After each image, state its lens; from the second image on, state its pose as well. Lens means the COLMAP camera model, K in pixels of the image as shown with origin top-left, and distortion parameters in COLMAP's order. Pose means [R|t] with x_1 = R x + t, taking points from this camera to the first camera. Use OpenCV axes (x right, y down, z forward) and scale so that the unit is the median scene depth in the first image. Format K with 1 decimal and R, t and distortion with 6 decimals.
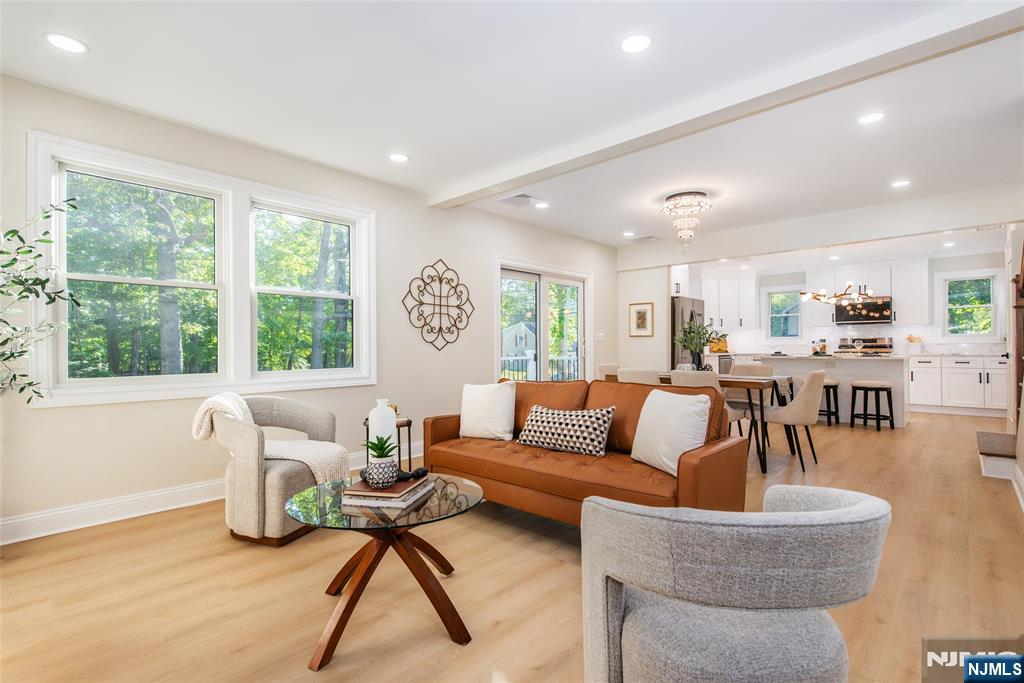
lens RADIAL K [[474.9, 0, 508.6], [0, 474.9, 344.5], [0, 0, 1]] dist [0.012819, -0.003974]
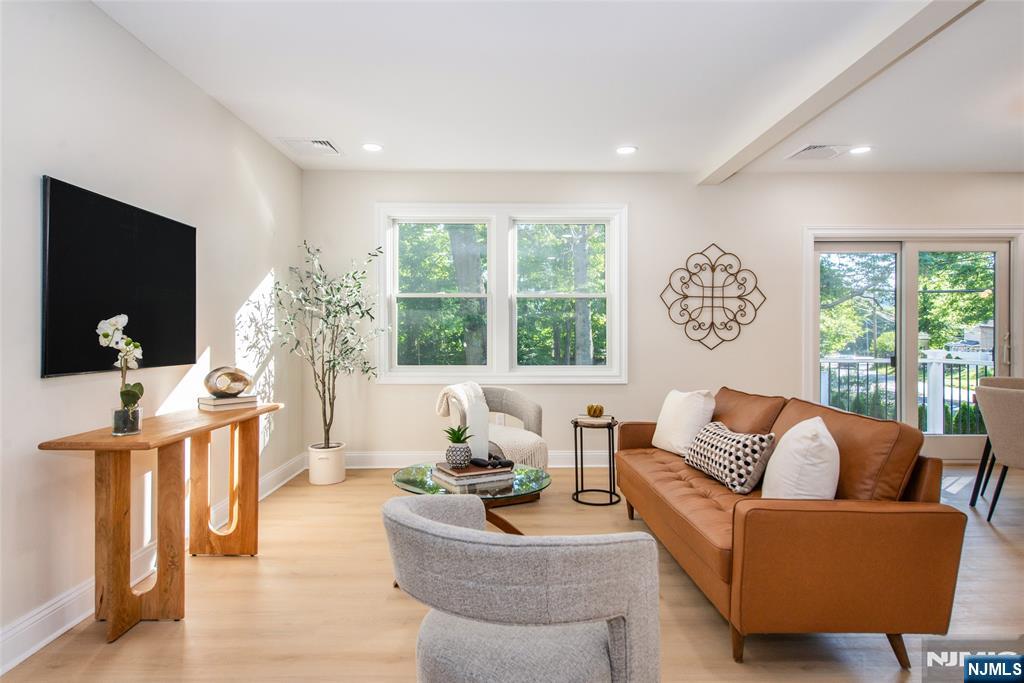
lens RADIAL K [[560.5, 0, 523.3], [0, 560.5, 337.2], [0, 0, 1]] dist [0.015088, -0.002891]
pose [[0.695123, 0.008498, -0.718841, 0.354795], [-0.001662, 0.999946, 0.010214, -0.020326], [0.718889, -0.005905, 0.695100, 0.047745]]
